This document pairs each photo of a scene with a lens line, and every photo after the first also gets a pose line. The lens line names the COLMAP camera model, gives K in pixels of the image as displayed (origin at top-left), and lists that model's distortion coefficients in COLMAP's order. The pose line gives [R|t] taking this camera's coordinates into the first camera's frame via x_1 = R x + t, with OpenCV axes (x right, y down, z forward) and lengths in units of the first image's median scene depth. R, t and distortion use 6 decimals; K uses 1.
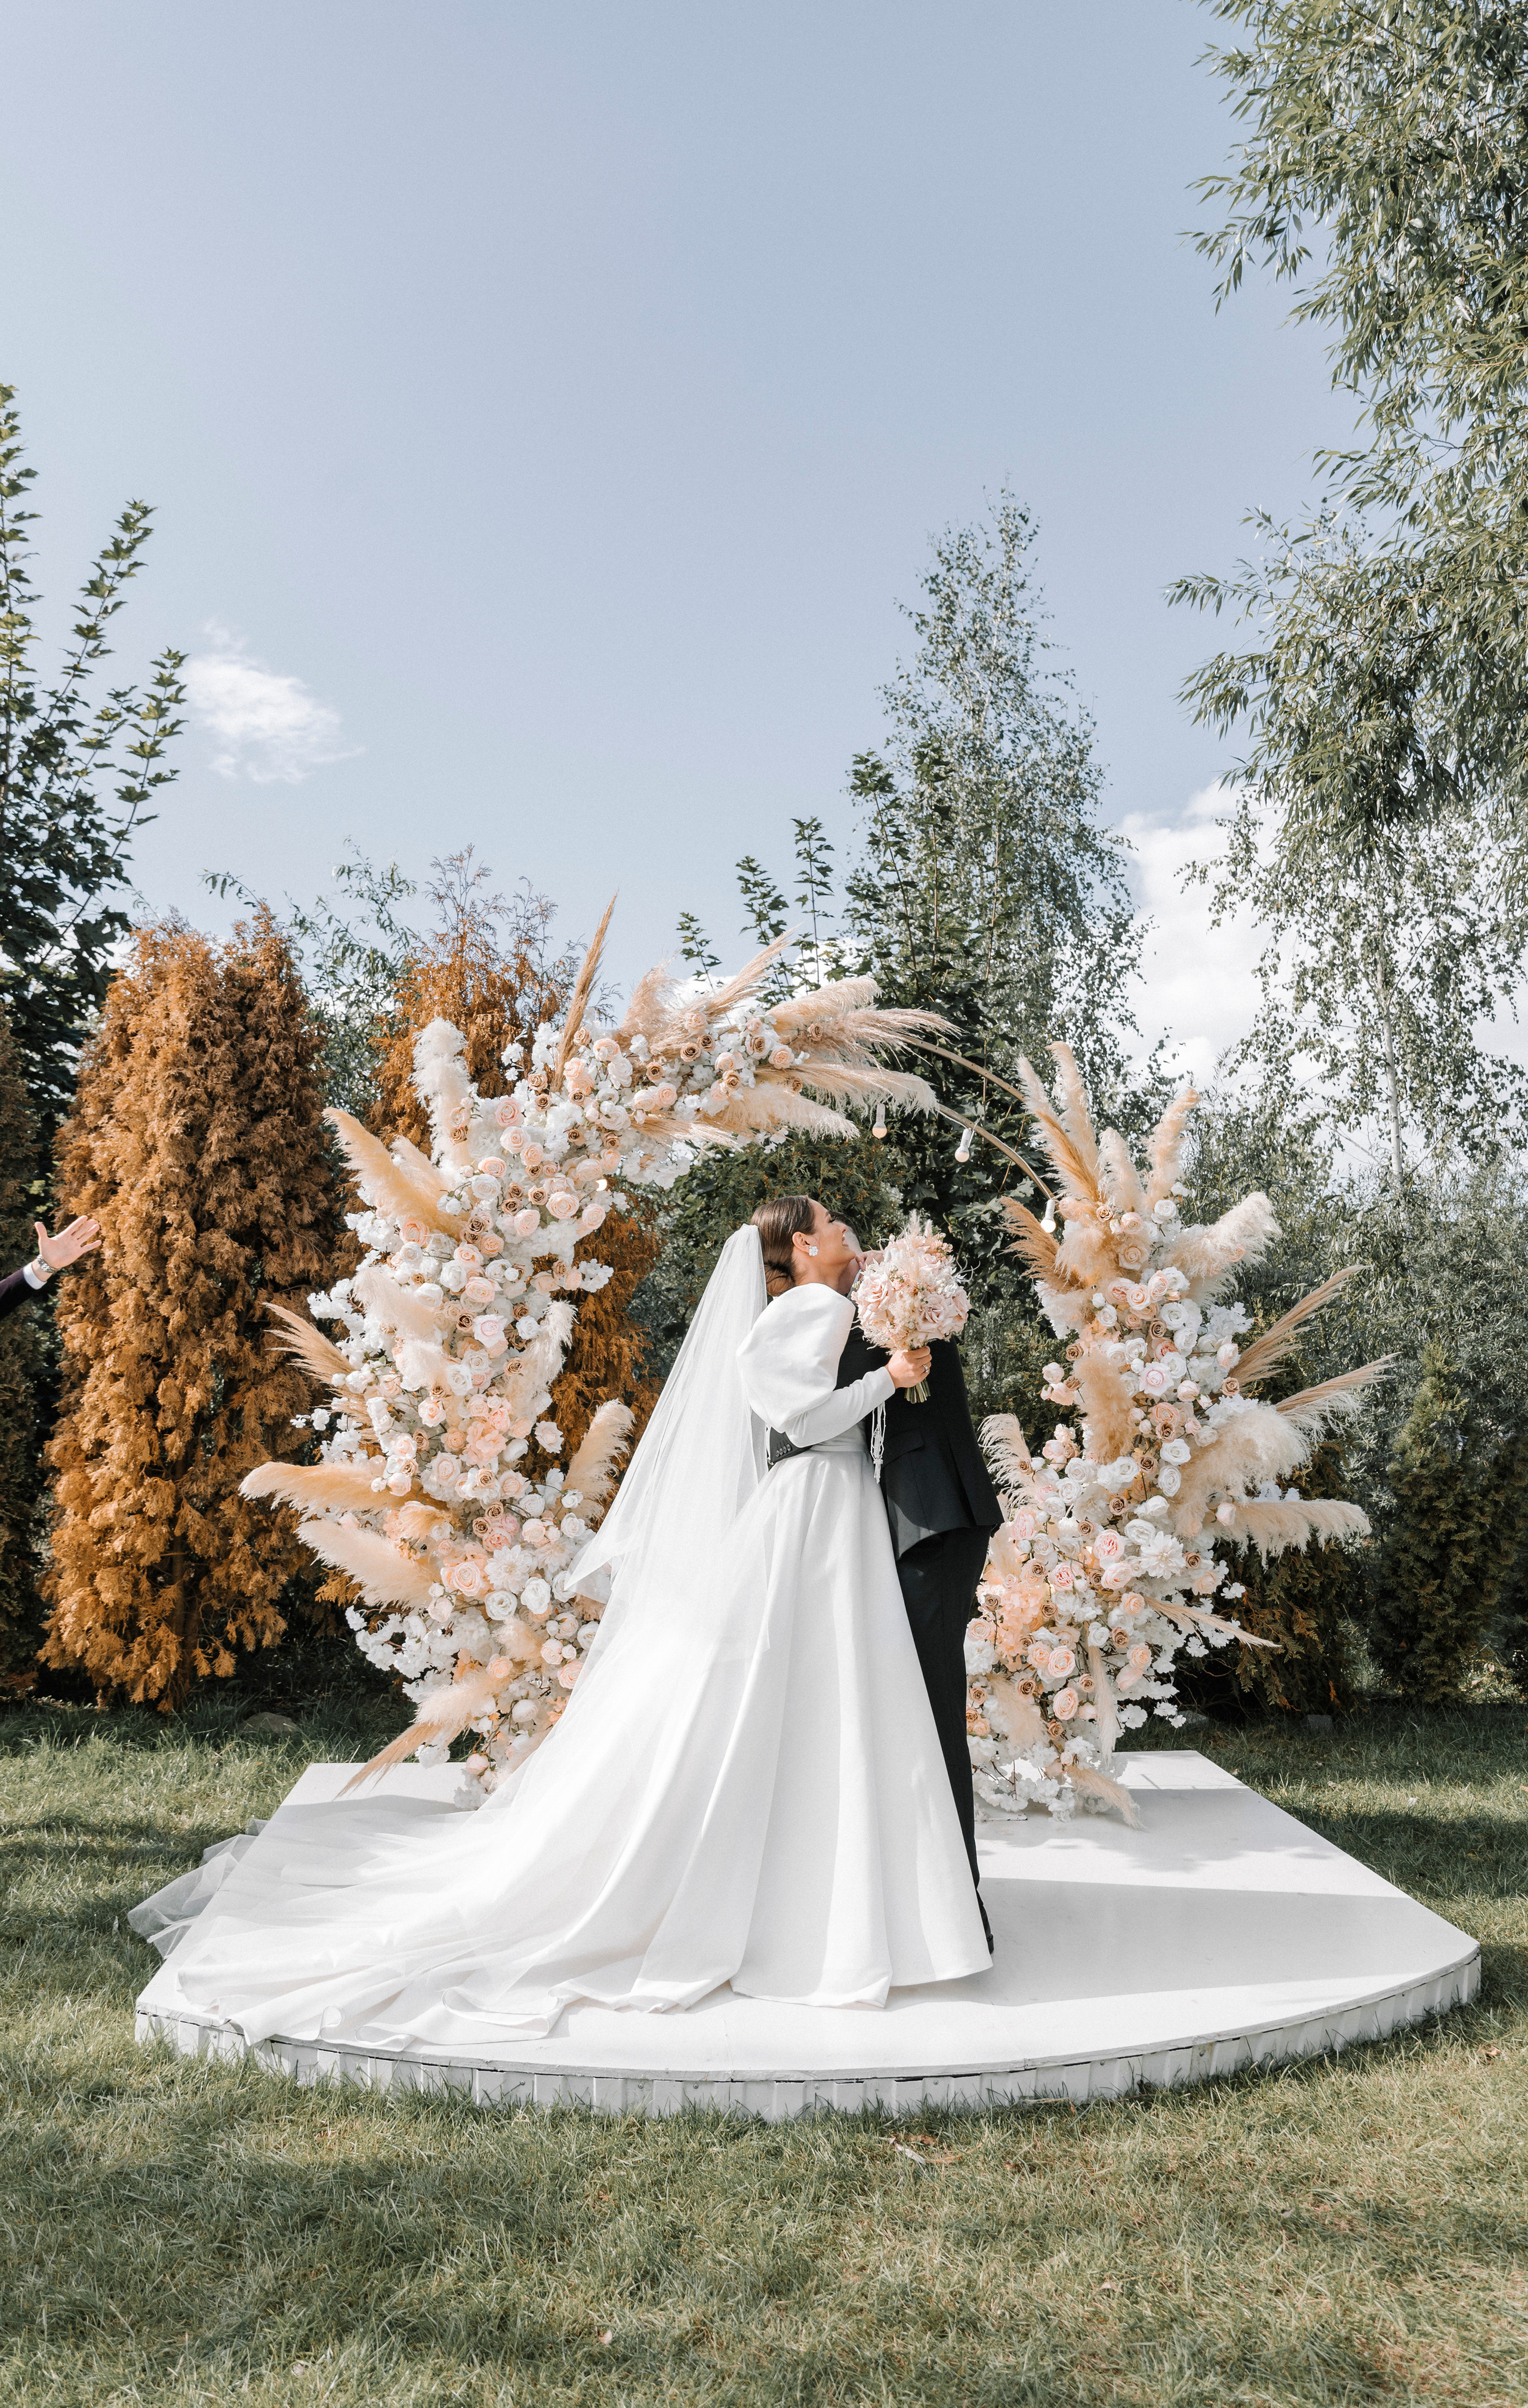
lens RADIAL K [[1605.2, 0, 764.0], [0, 1605.2, 1204.0], [0, 0, 1]] dist [0.002087, -0.002531]
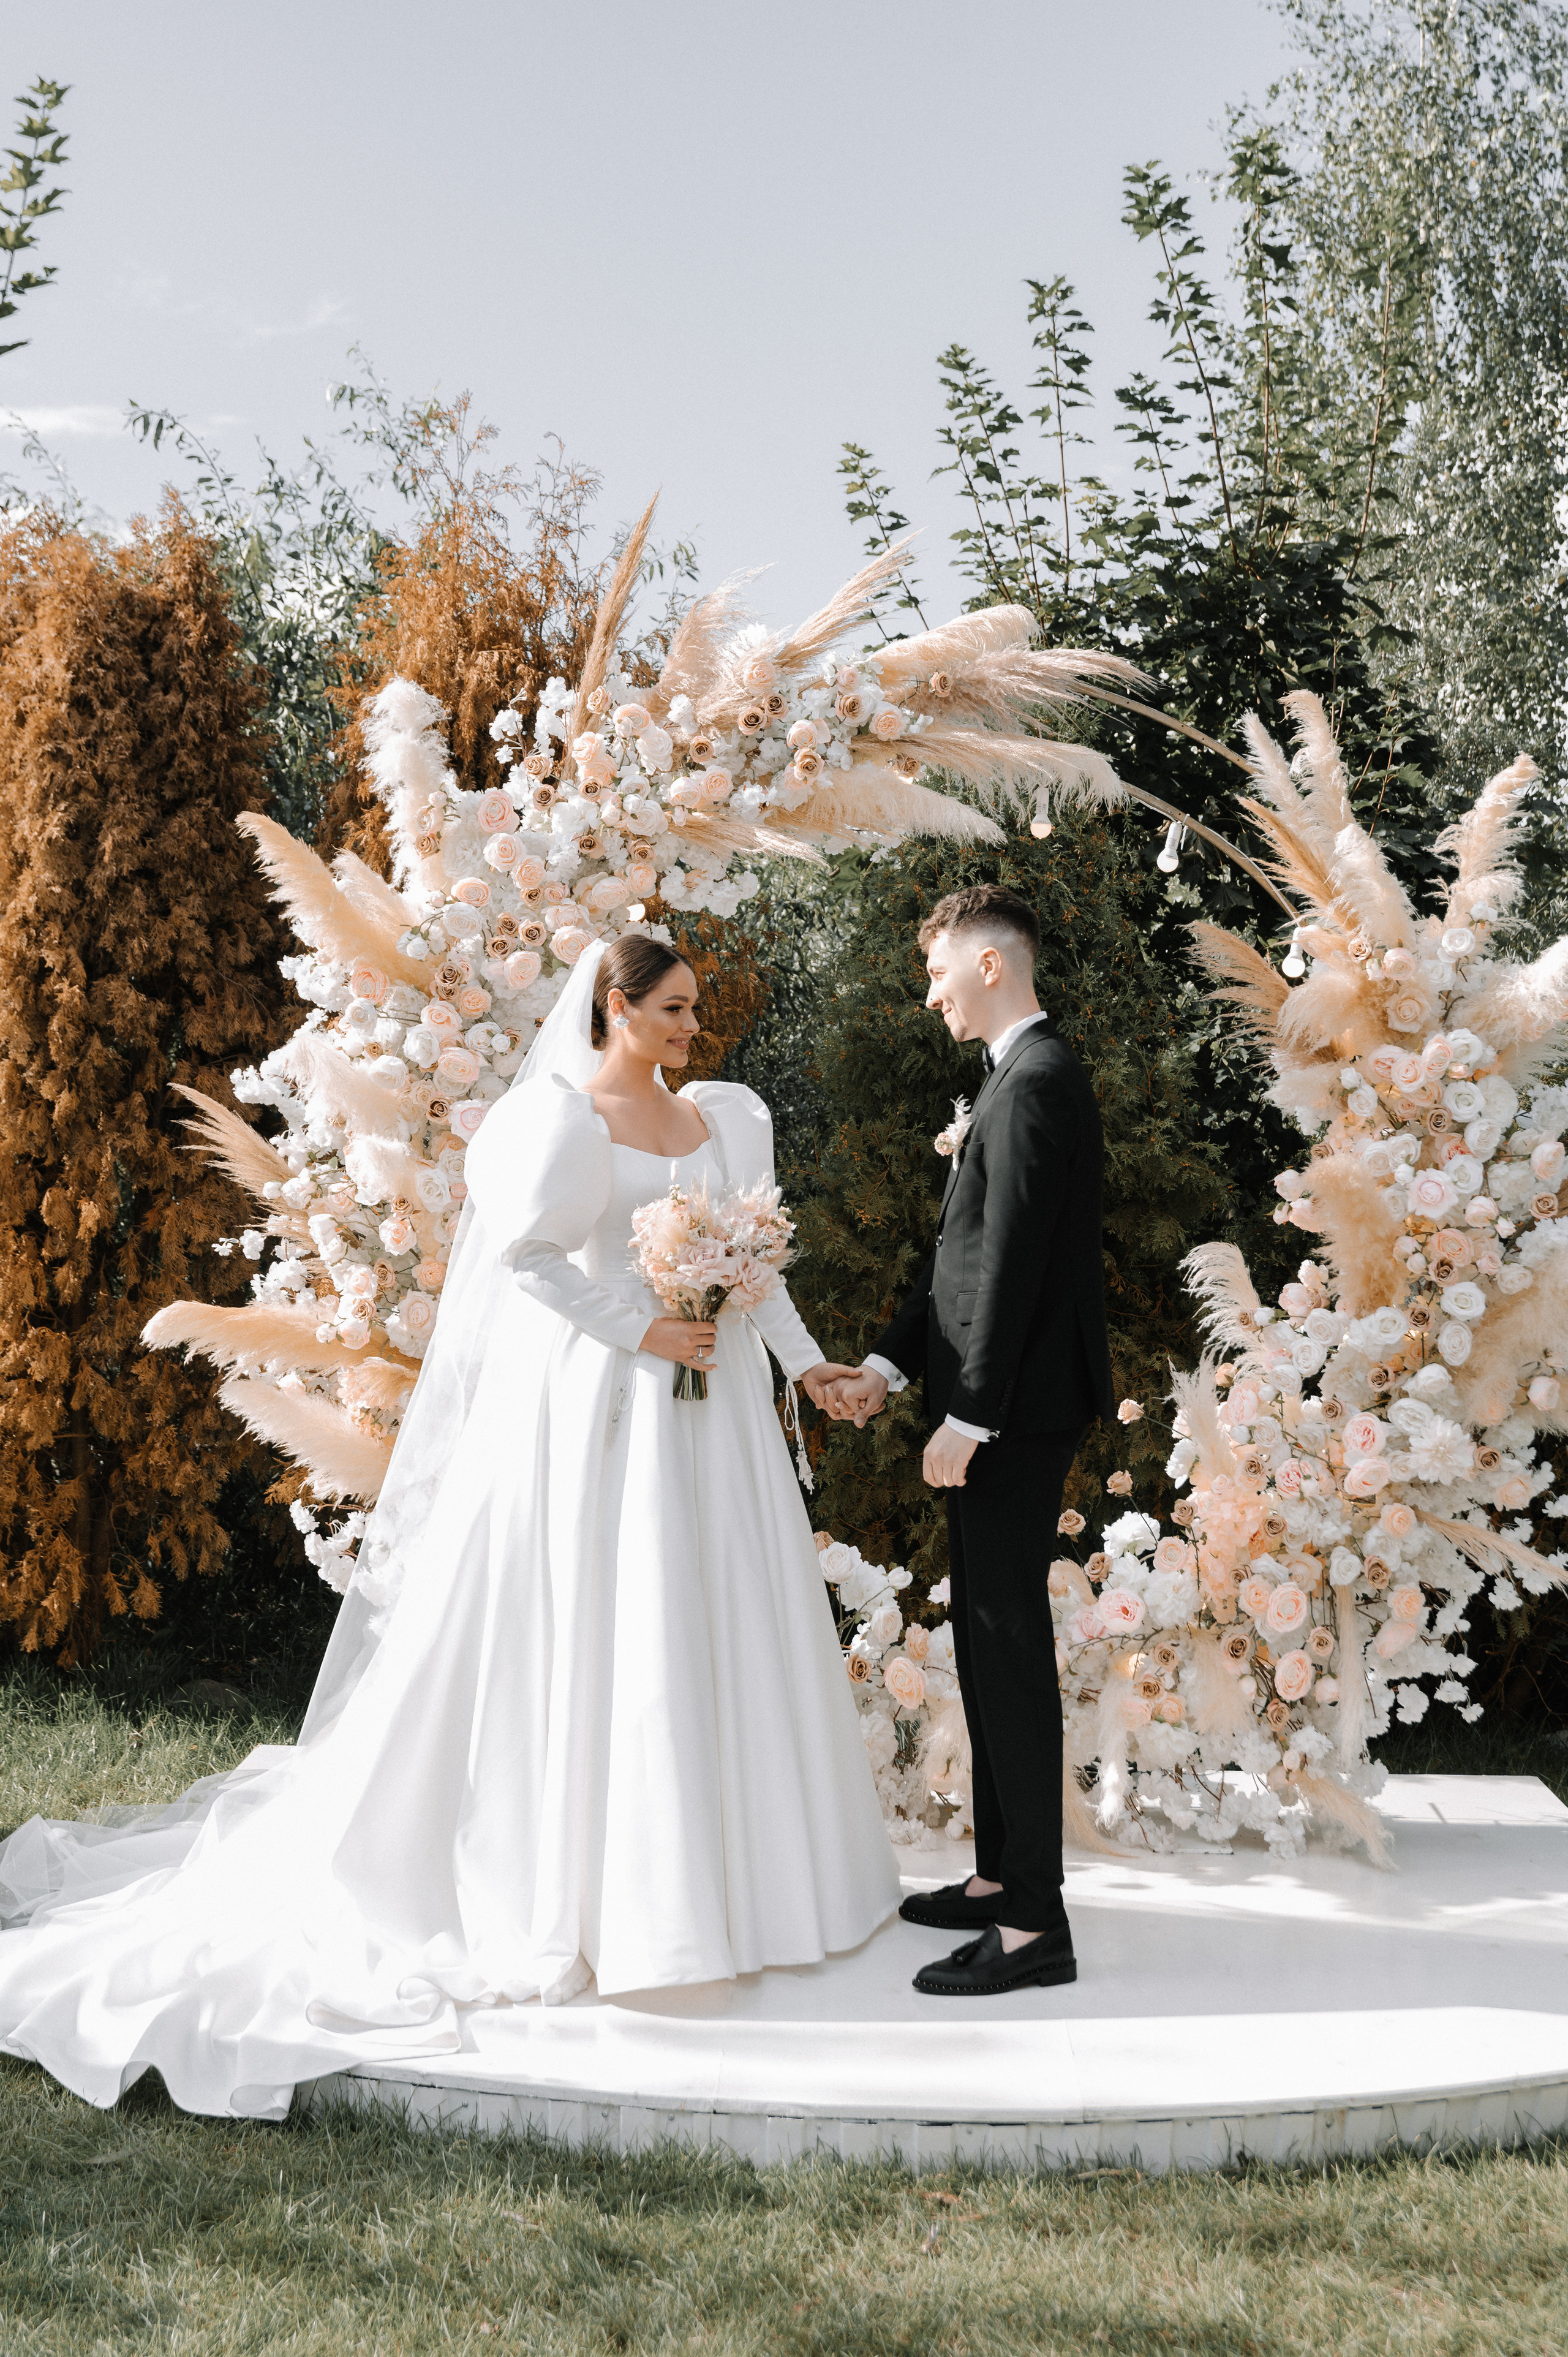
lens RADIAL K [[3169.1, 0, 784.0], [0, 3169.1, 1178.5], [0, 0, 1]] dist [-0.003576, -0.040535]
pose [[0.988560, 0.003901, -0.150779, 0.155104], [0.010965, 0.995162, 0.097632, -0.027989], [0.150430, -0.098168, 0.983735, -0.319862]]
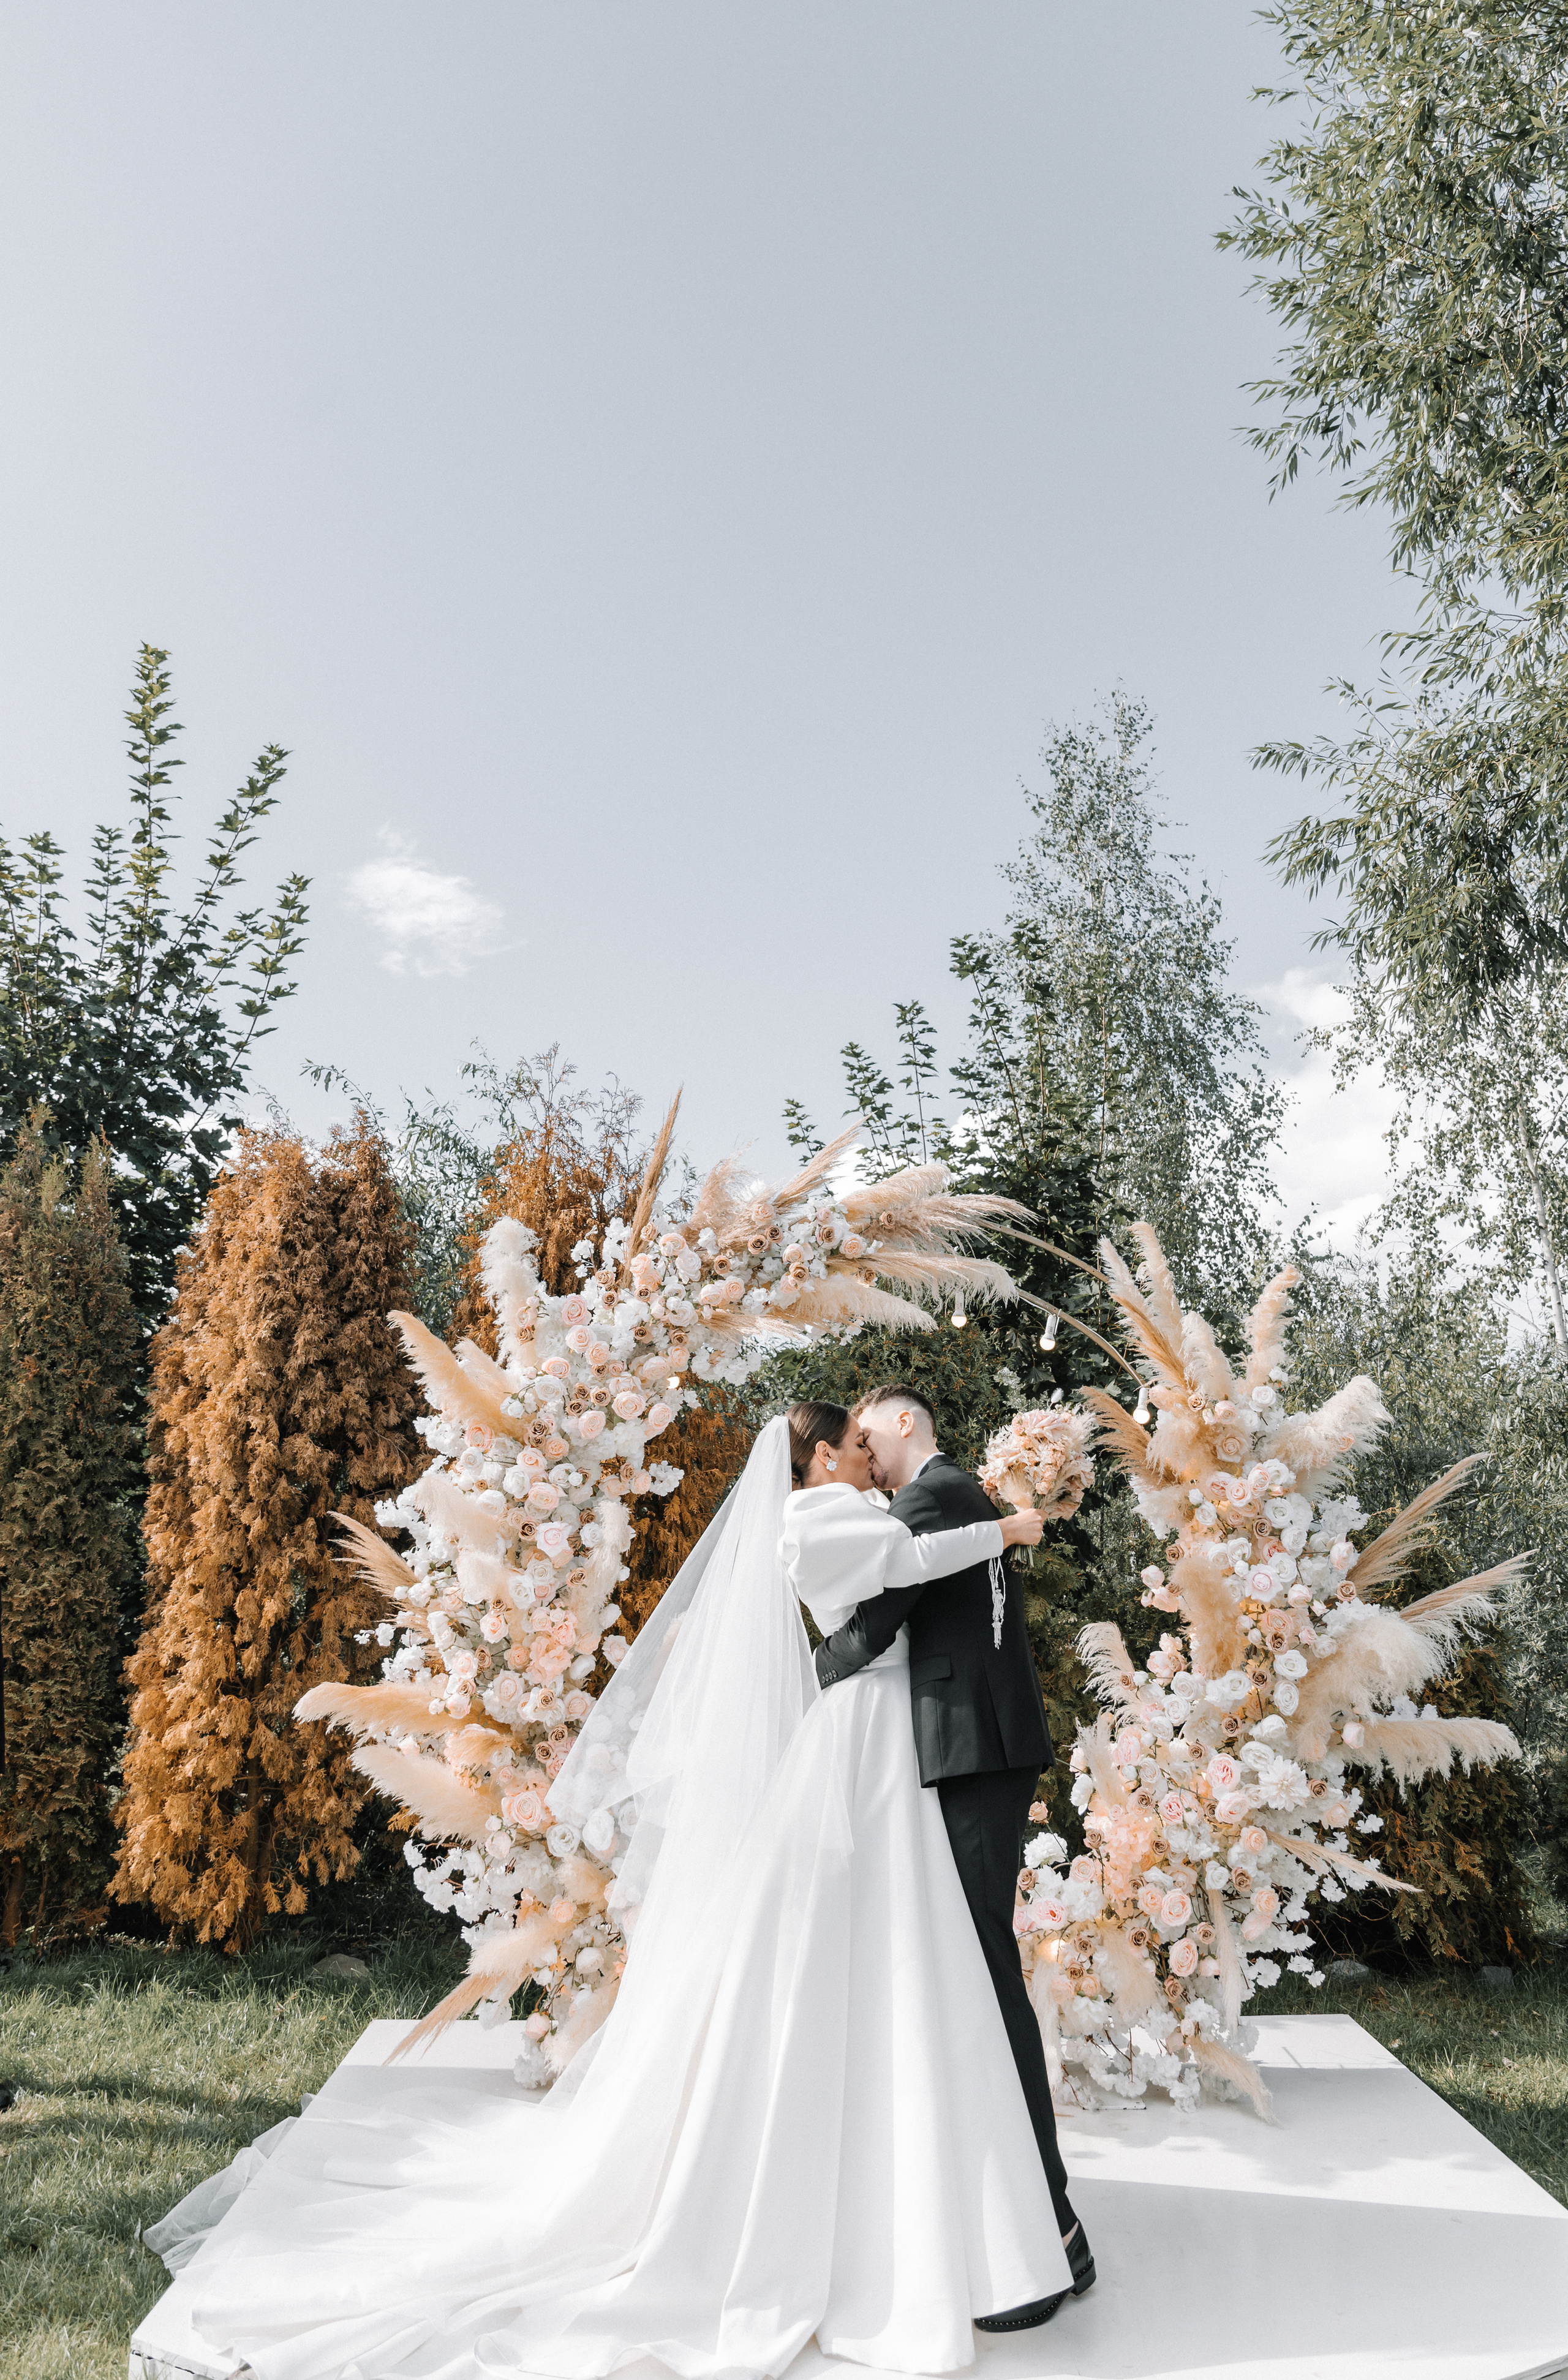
lens RADIAL K [[1607.0, 0, 798.0], [0, 1607.0, 1124.6], [0, 0, 1]] dist [-0.000607, 0.003359]
pose [[0.995811, -0.034301, -0.084762, 0.057385], [0.020539, 0.987194, -0.158197, -0.009669], [0.089103, 0.155794, 0.983763, 0.020713]]
